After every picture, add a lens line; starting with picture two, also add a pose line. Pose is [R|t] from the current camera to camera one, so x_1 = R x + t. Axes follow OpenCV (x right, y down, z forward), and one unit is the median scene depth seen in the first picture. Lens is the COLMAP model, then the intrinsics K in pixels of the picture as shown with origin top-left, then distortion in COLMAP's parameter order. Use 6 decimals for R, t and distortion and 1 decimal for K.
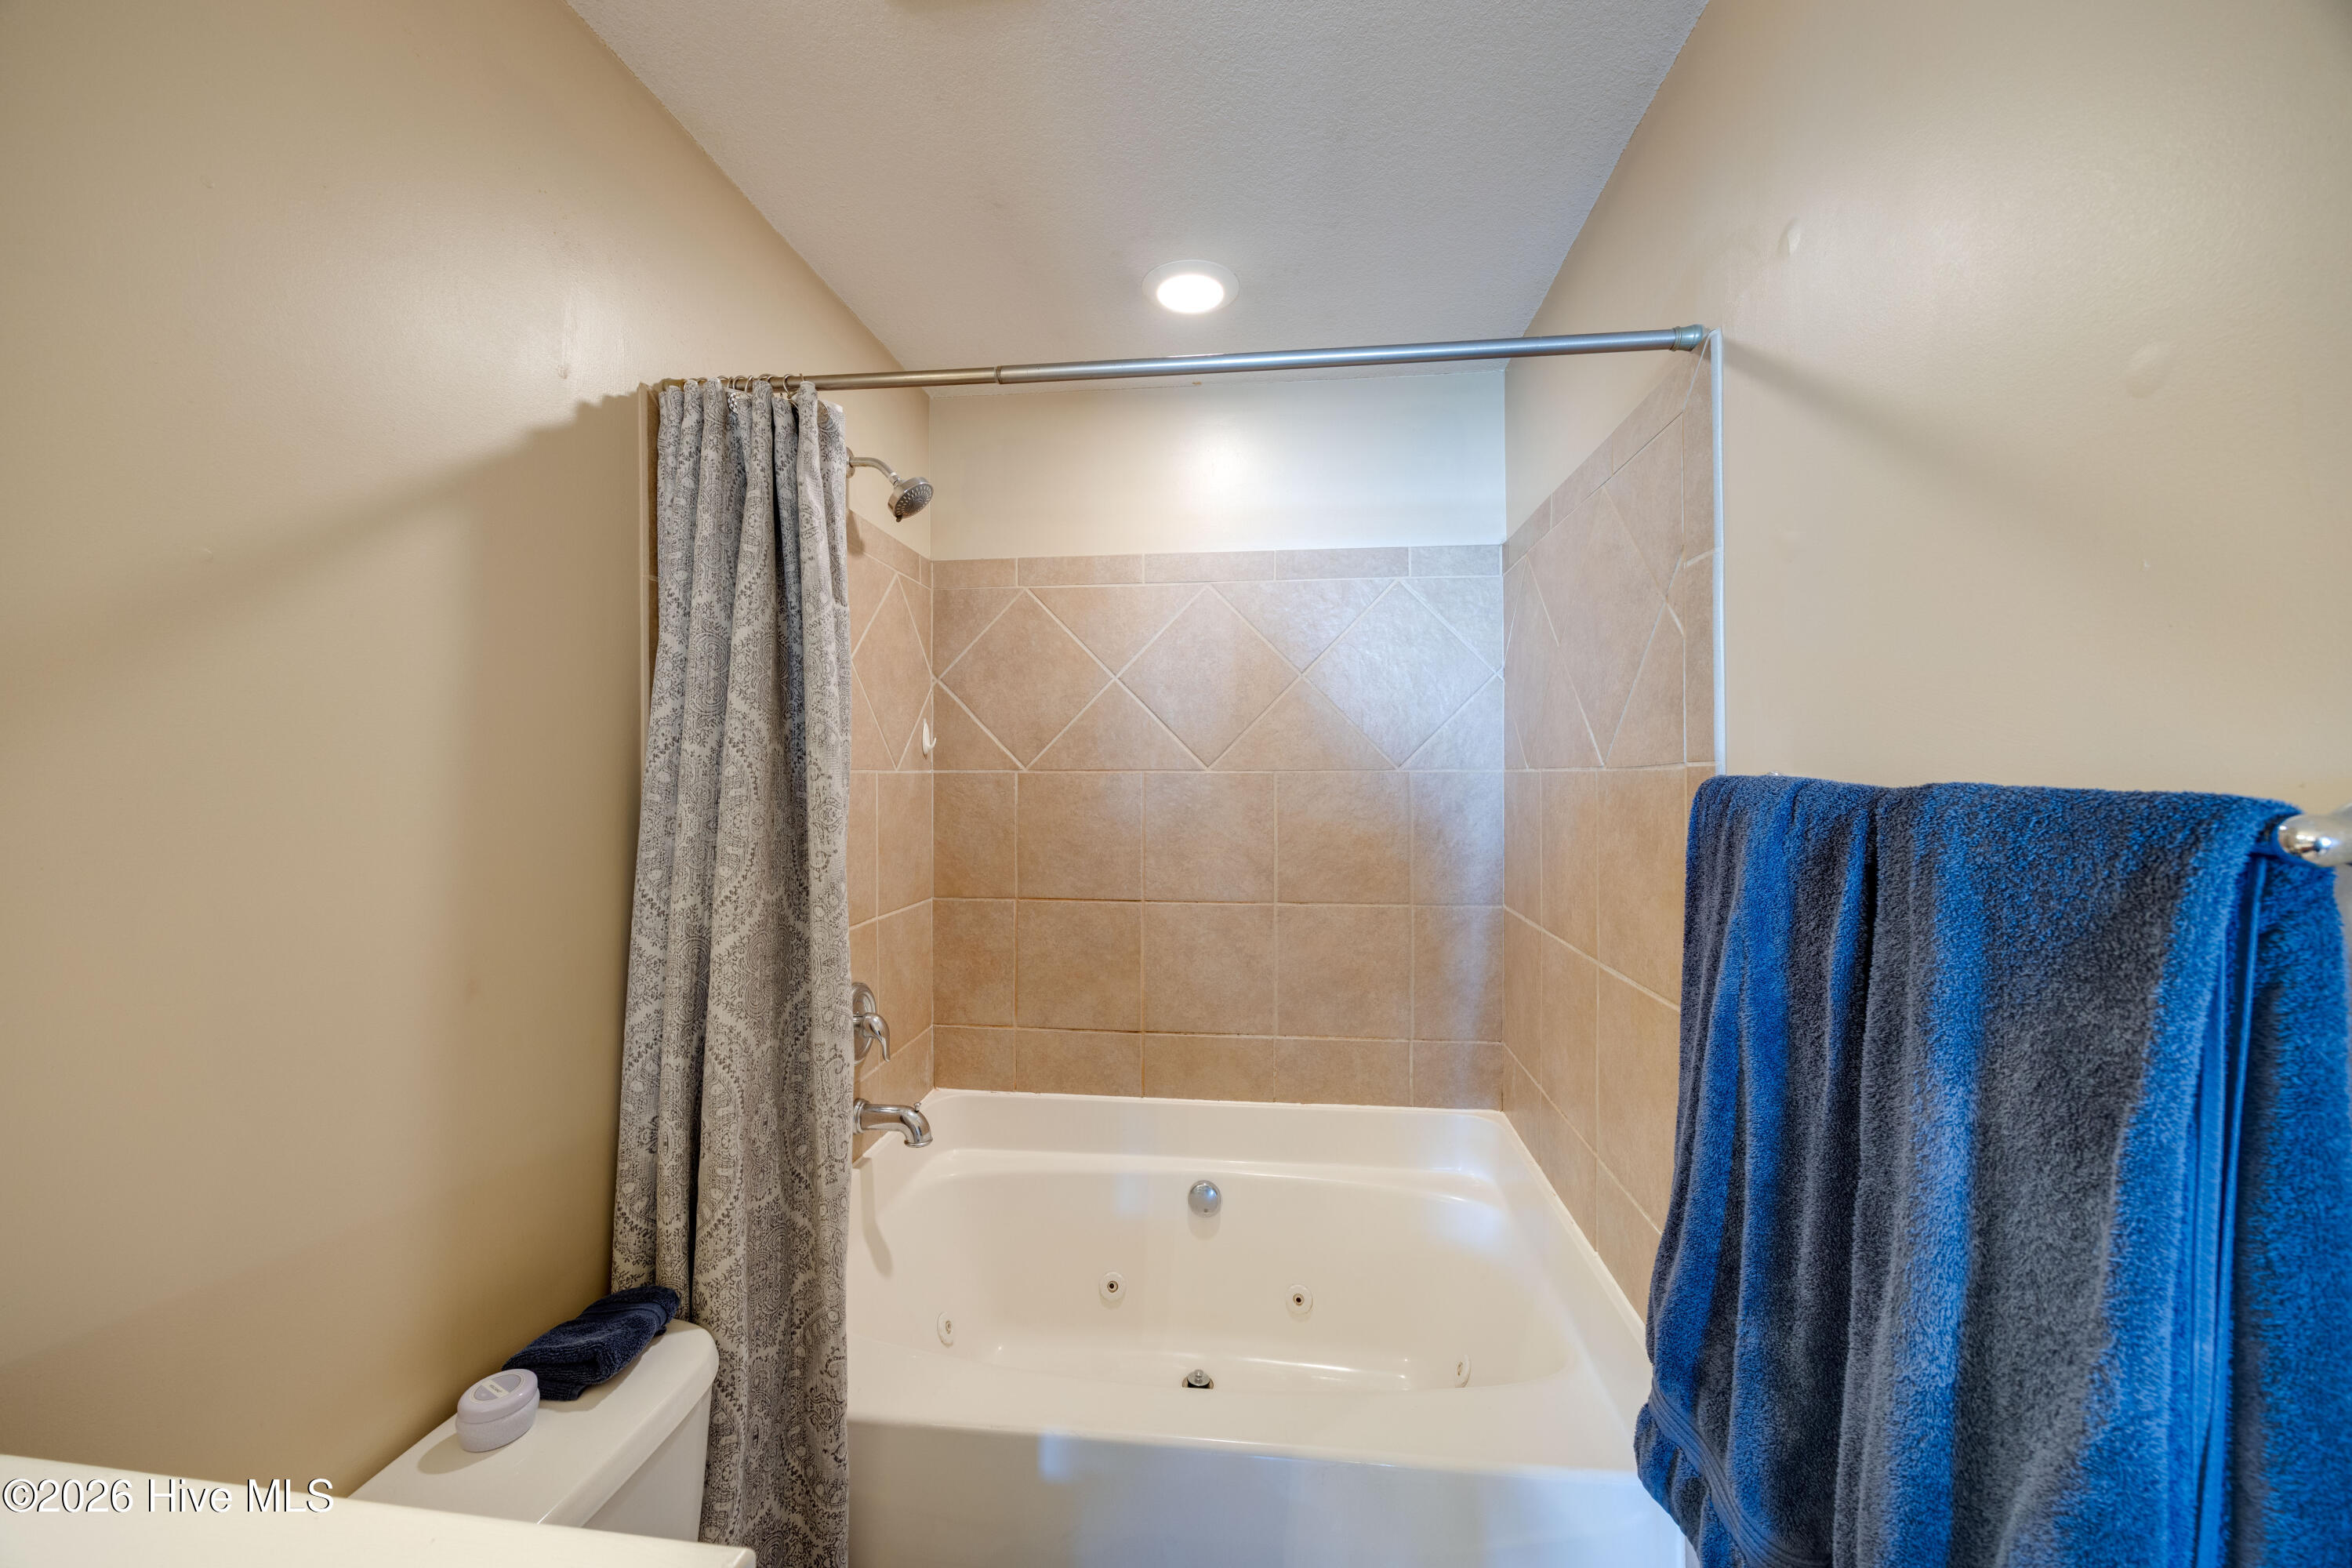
lens RADIAL K [[886.4, 0, 1166.2], [0, 886.4, 774.6], [0, 0, 1]] dist [-0.003533, -0.000251]
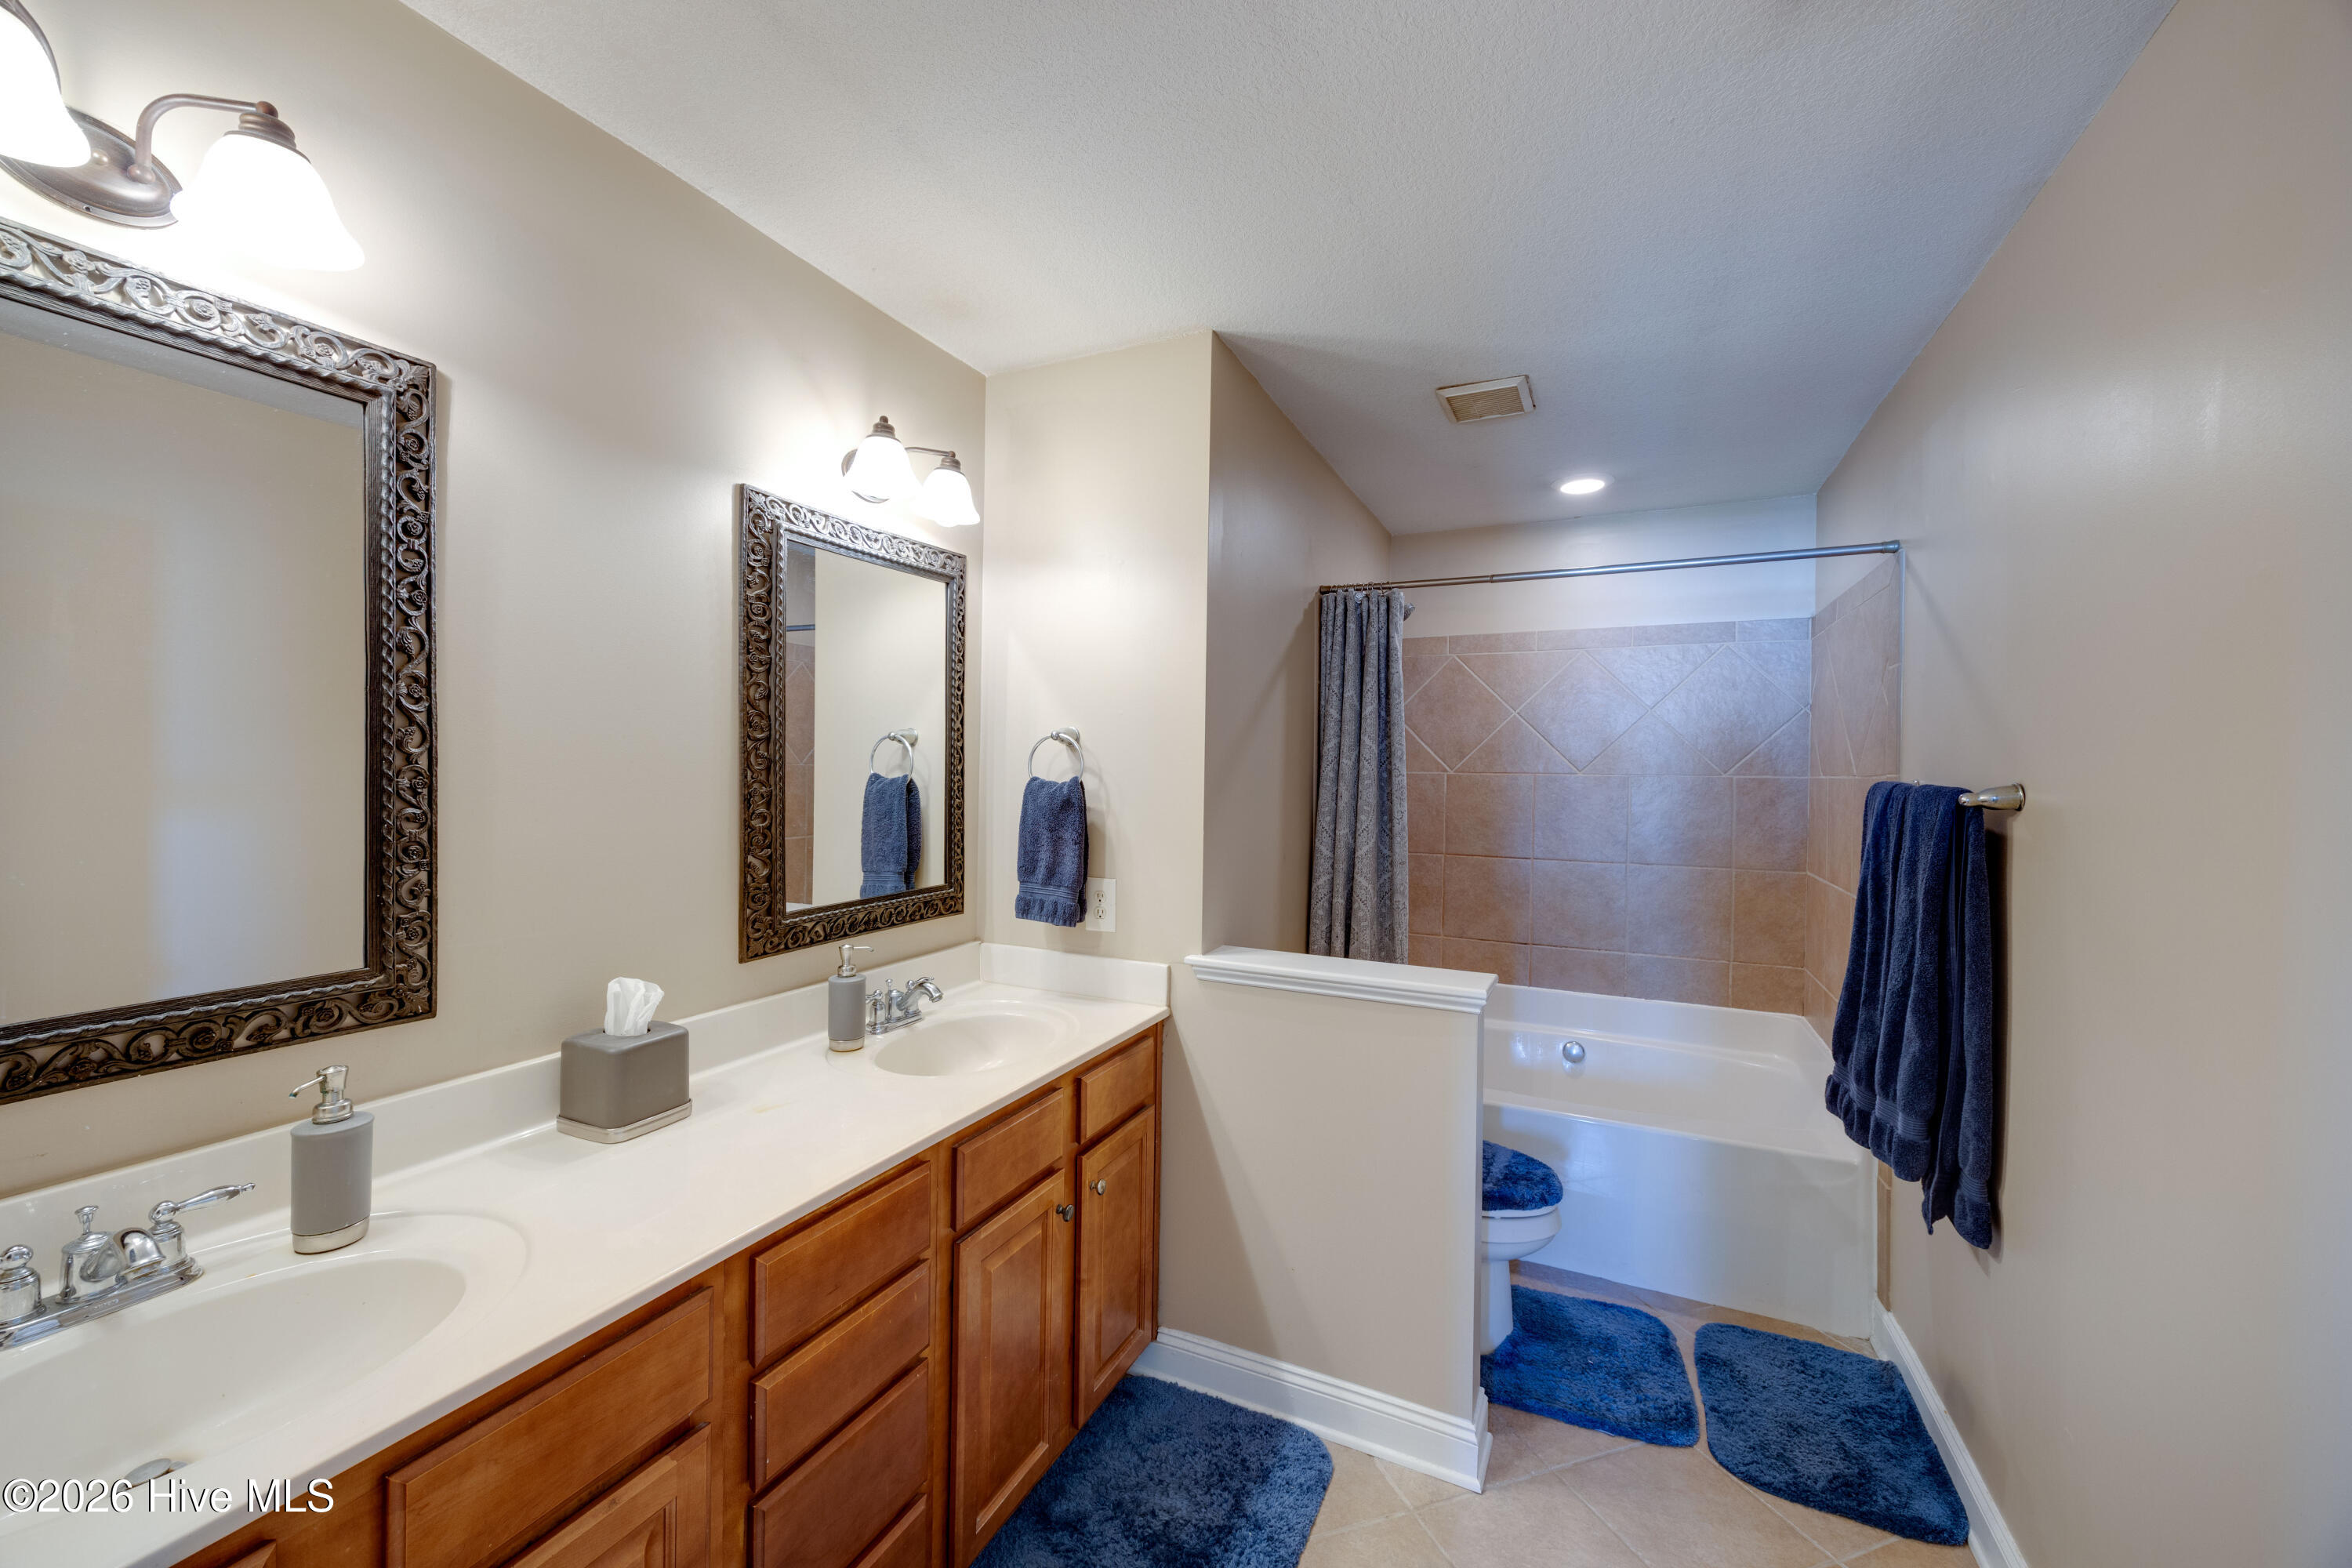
lens RADIAL K [[905.2, 0, 1169.0], [0, 905.2, 780.3], [0, 0, 1]] dist [0.001524, 0.000139]
pose [[0.946900, 0.017388, -0.321057, -0.123823], [-0.014636, 0.999833, 0.010983, -0.000954], [0.321195, -0.005701, 0.946996, -0.699829]]
